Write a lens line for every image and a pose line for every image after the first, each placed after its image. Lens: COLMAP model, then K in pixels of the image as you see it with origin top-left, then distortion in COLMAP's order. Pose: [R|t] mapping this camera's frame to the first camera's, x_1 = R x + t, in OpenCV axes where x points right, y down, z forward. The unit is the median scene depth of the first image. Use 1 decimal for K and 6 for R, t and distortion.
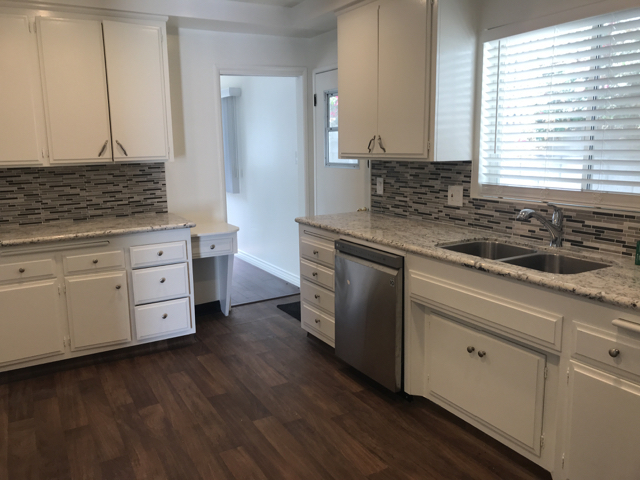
lens RADIAL K [[552.6, 0, 320.0], [0, 552.6, 240.0], [0, 0, 1]] dist [0.191273, 0.000425]
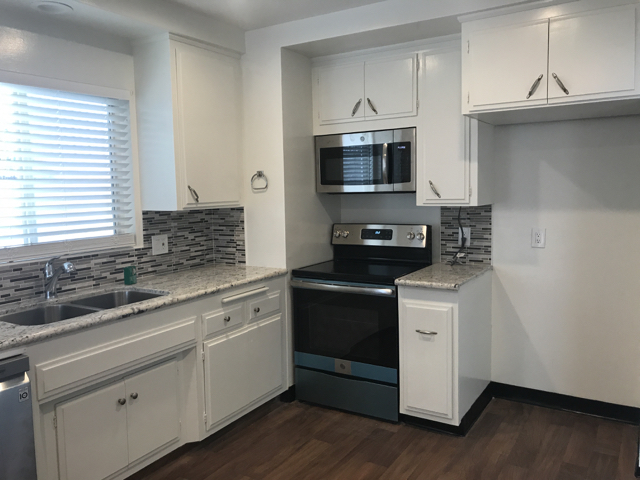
lens RADIAL K [[427.5, 0, 320.0], [0, 427.5, 240.0], [0, 0, 1]] dist [0.001990, 0.000640]
pose [[-0.414792, -0.101318, 0.904258, -0.629743], [0.187514, 0.962932, 0.193907, -0.194230], [-0.890386, 0.249992, -0.380418, 1.078665]]
